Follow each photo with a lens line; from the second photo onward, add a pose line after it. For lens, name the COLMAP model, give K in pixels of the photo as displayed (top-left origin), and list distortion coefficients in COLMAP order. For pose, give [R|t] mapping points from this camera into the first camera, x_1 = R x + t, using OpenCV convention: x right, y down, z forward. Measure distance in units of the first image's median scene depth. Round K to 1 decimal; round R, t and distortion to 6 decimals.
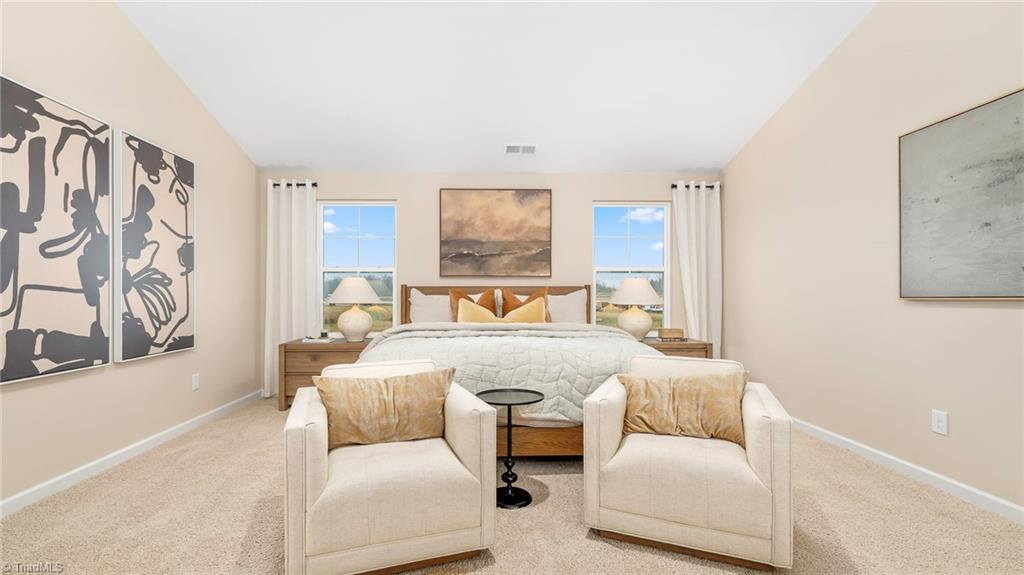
lens RADIAL K [[454.5, 0, 504.0], [0, 454.5, 288.5], [0, 0, 1]] dist [0.001595, -0.000607]
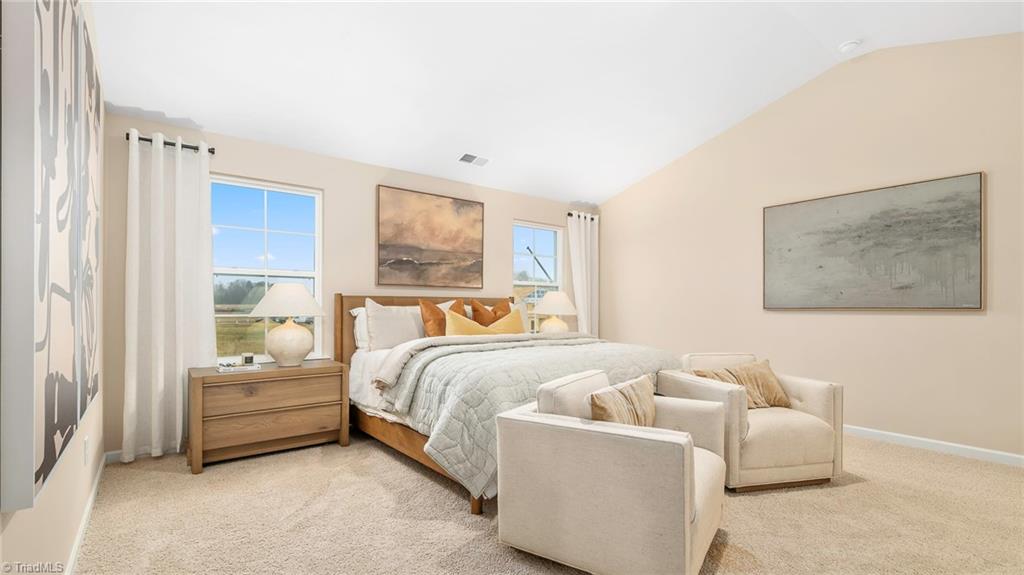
lens RADIAL K [[454.5, 0, 505.2], [0, 454.5, 297.9], [0, 0, 1]] dist [0.001595, -0.000607]
pose [[0.803637, 0.013016, 0.594978, -0.464000], [-0.011249, 0.999914, -0.006680, 0.002037], [-0.595014, -0.001325, 0.803714, 0.148440]]
